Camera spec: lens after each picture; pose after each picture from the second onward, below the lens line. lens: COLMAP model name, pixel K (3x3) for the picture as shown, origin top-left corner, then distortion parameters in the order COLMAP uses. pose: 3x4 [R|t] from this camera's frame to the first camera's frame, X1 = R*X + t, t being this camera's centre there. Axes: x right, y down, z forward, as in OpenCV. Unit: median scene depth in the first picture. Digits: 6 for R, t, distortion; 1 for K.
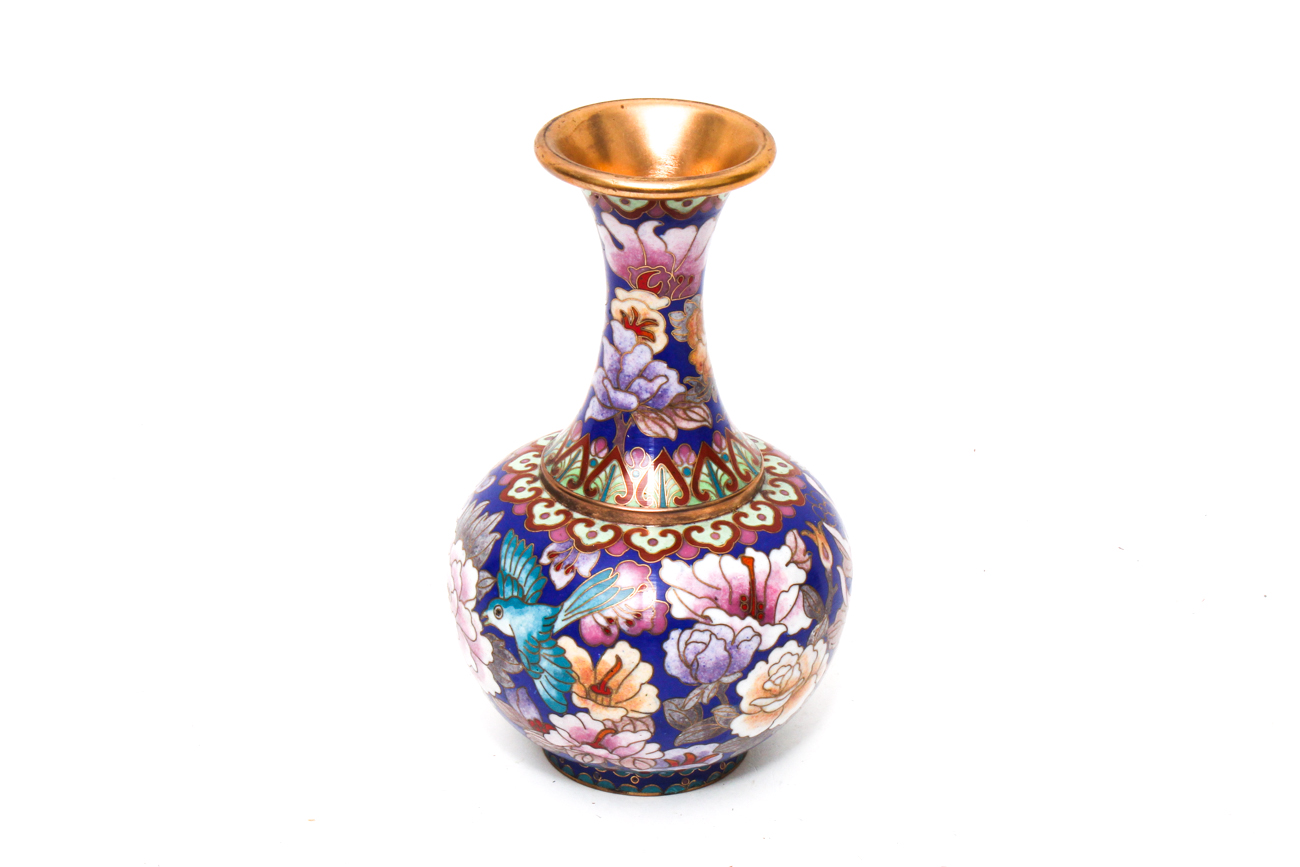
lens RADIAL K [[3100.9, 0, 650.0], [0, 3100.9, 433.5], [0, 0, 1]] dist [-0.022350, -0.043440]
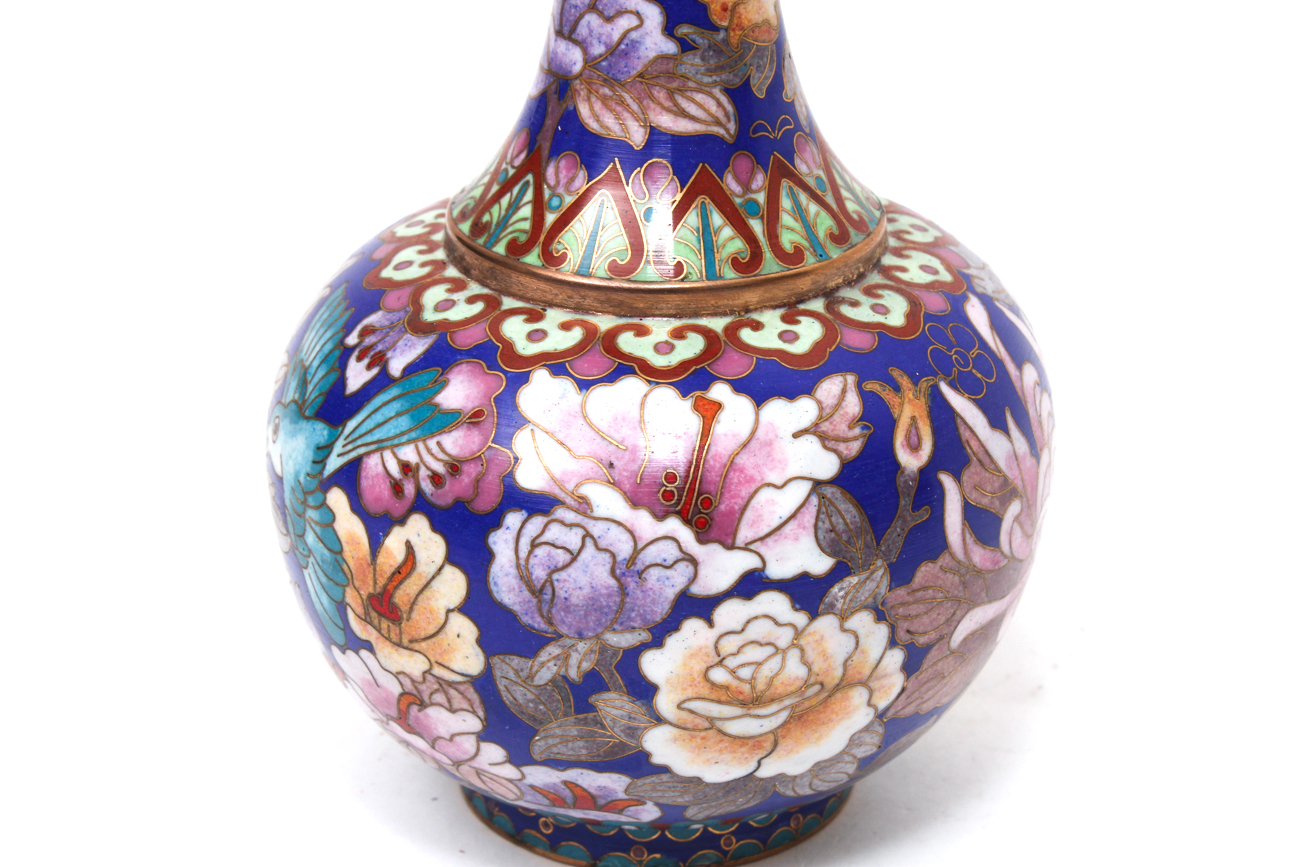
lens RADIAL K [[2993.7, 0, 672.1], [0, 2993.7, 431.8], [0, 0, 1]] dist [0.071170, -0.181658]
pose [[0.892247, 0.171770, -0.417601, 0.220368], [-0.192541, 0.981258, -0.007767, 0.049348], [0.408440, 0.087336, 0.908597, 0.574046]]
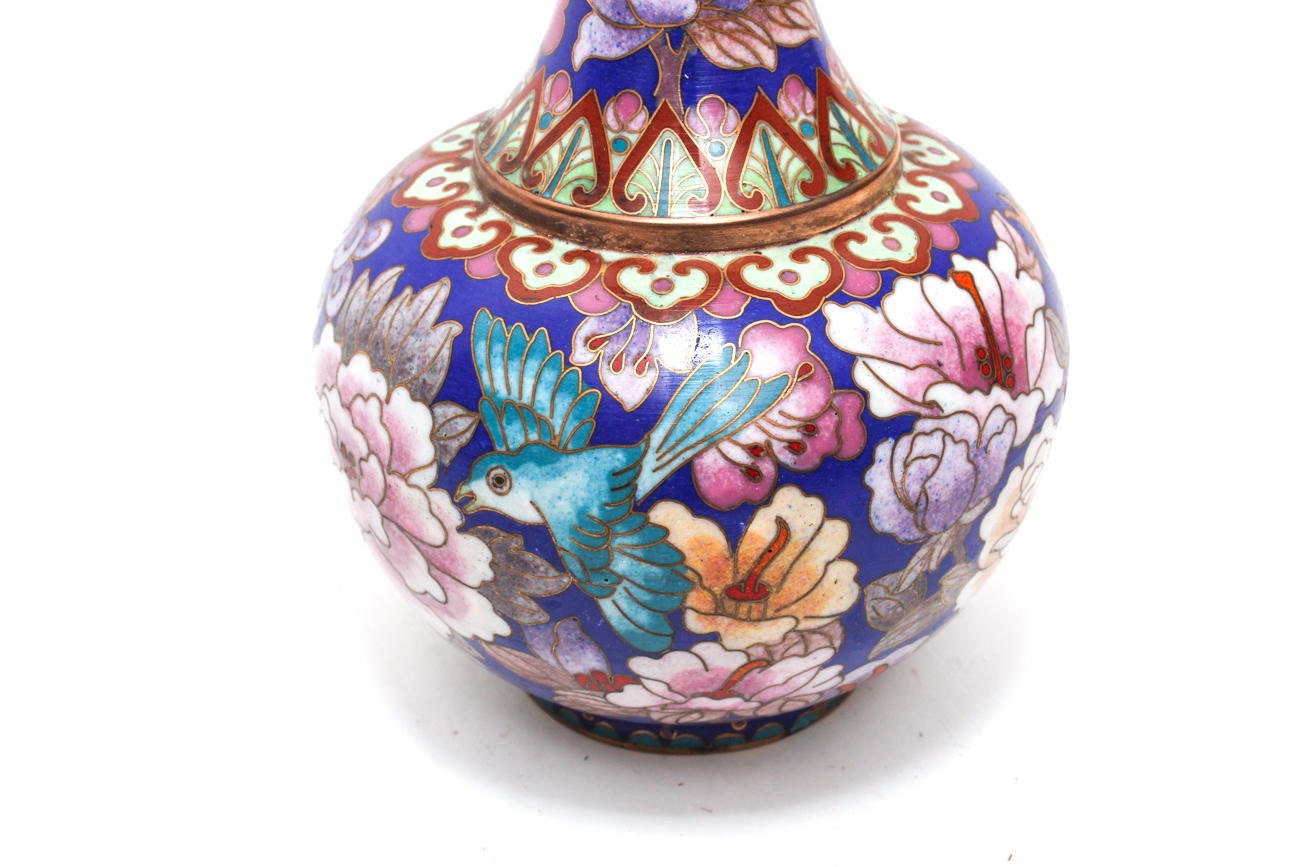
lens RADIAL K [[2049.0, 0, 650.0], [0, 2049.0, 433.5], [0, 0, 1]] dist [-0.029763, -0.033977]
pose [[0.940552, -0.203665, 0.271814, -0.112649], [0.179108, 0.977369, 0.112563, 0.018665], [-0.288588, -0.057188, 0.955744, 0.690367]]
